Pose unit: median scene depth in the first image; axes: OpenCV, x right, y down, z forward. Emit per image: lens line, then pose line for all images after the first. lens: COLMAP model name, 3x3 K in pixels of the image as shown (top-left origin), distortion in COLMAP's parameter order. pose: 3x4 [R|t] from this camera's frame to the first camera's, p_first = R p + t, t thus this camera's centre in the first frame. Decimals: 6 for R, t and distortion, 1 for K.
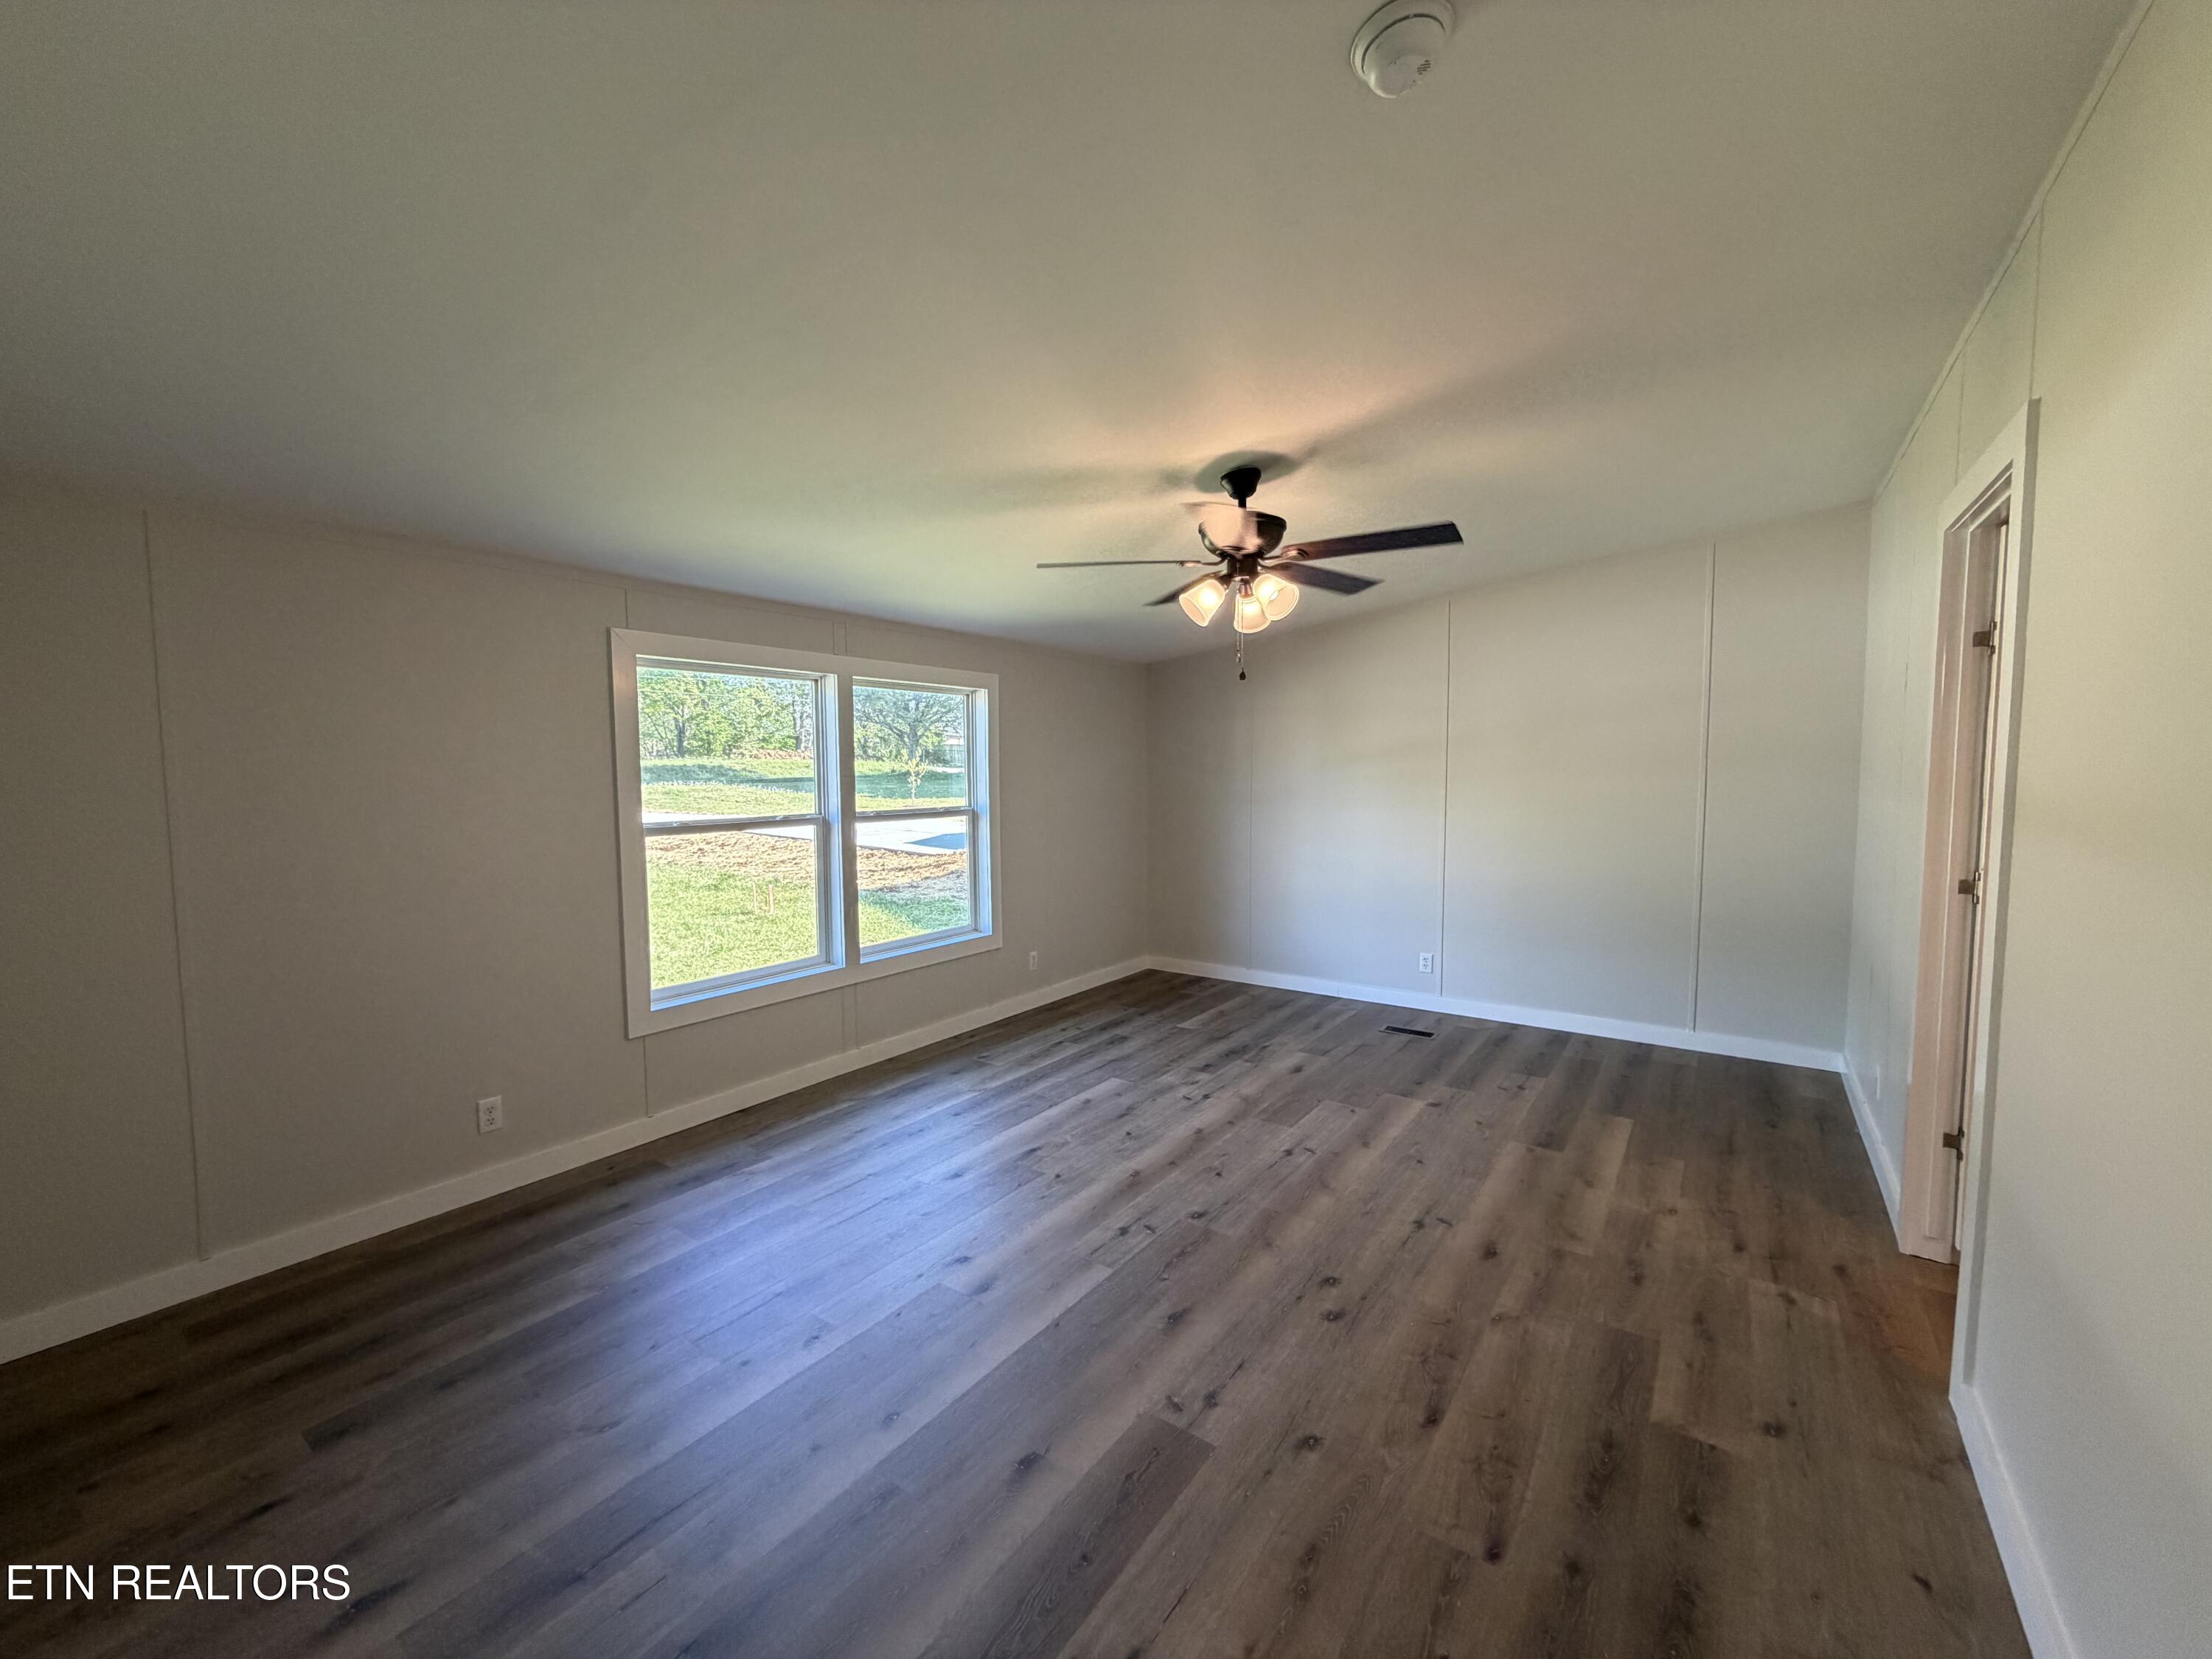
lens RADIAL K [[876.6, 0, 1101.9], [0, 876.6, 833.0], [0, 0, 1]] dist [0.000401, 0.000347]
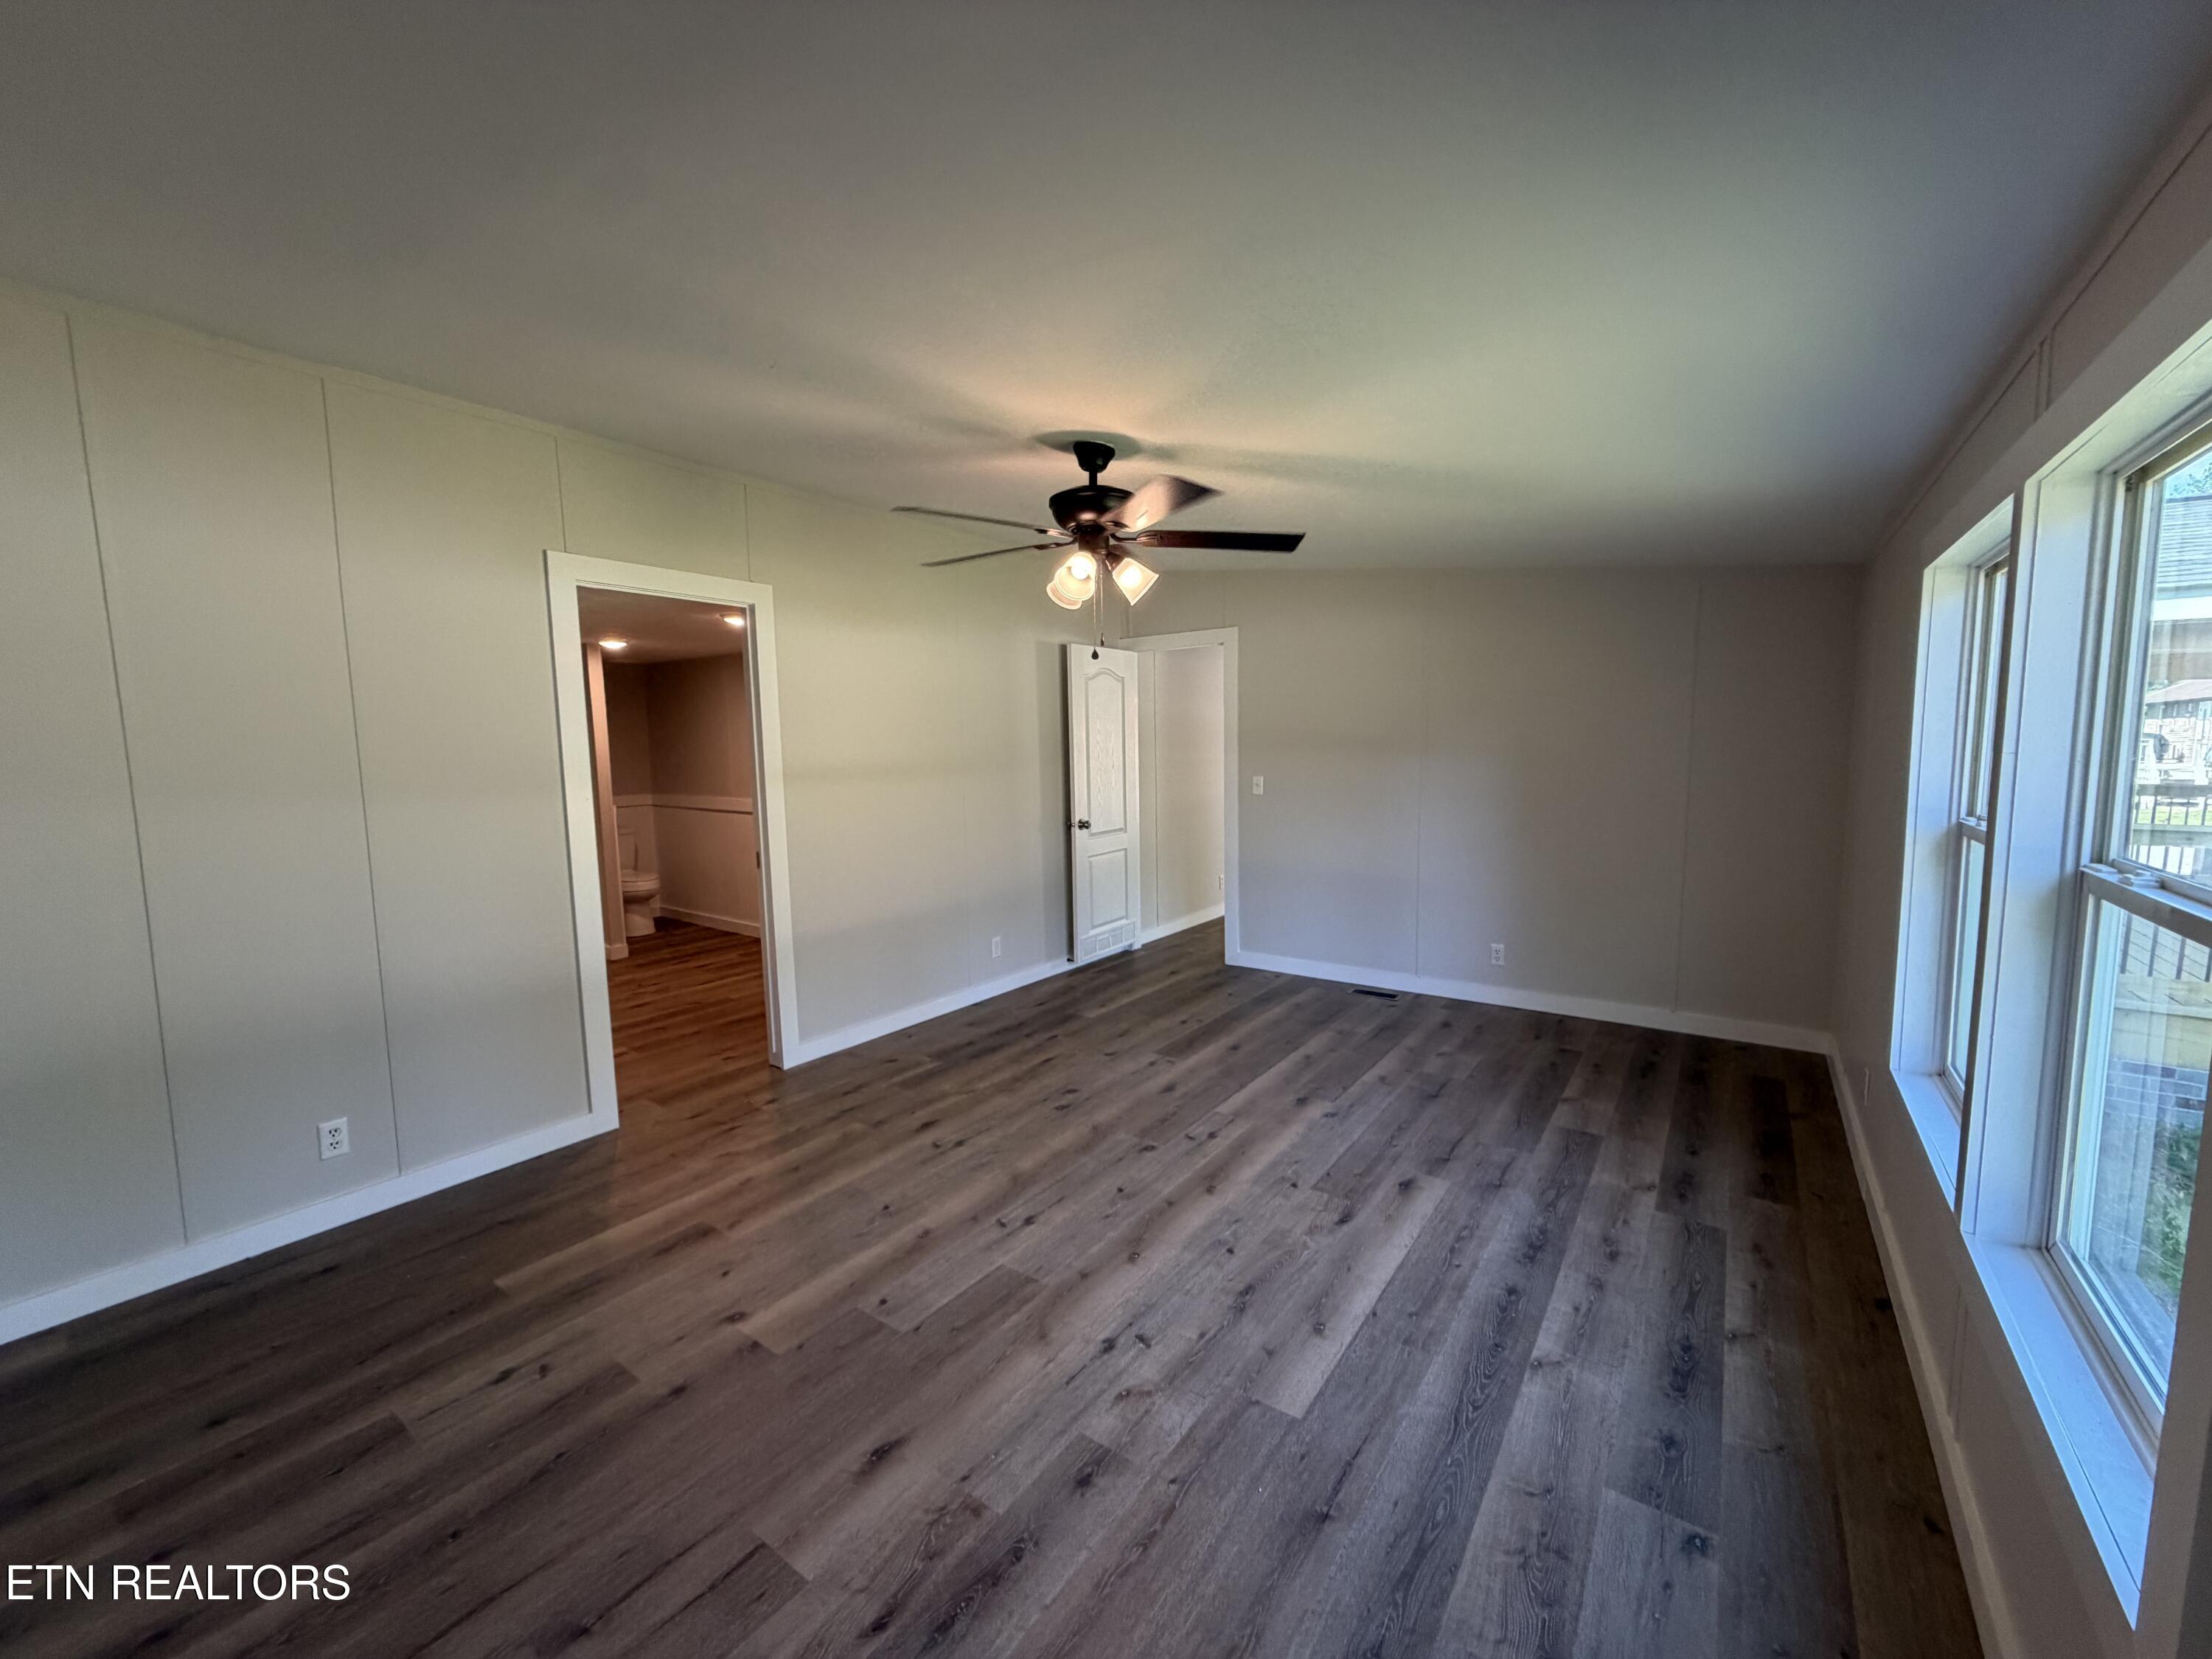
lens RADIAL K [[876.6, 0, 1101.9], [0, 876.6, 833.0], [0, 0, 1]] dist [0.000401, 0.000347]
pose [[-0.999786, 0.020565, 0.002426, 0.139866], [0.020675, 0.984707, 0.172985, -0.137379], [0.001168, 0.172998, -0.984921, 1.797342]]
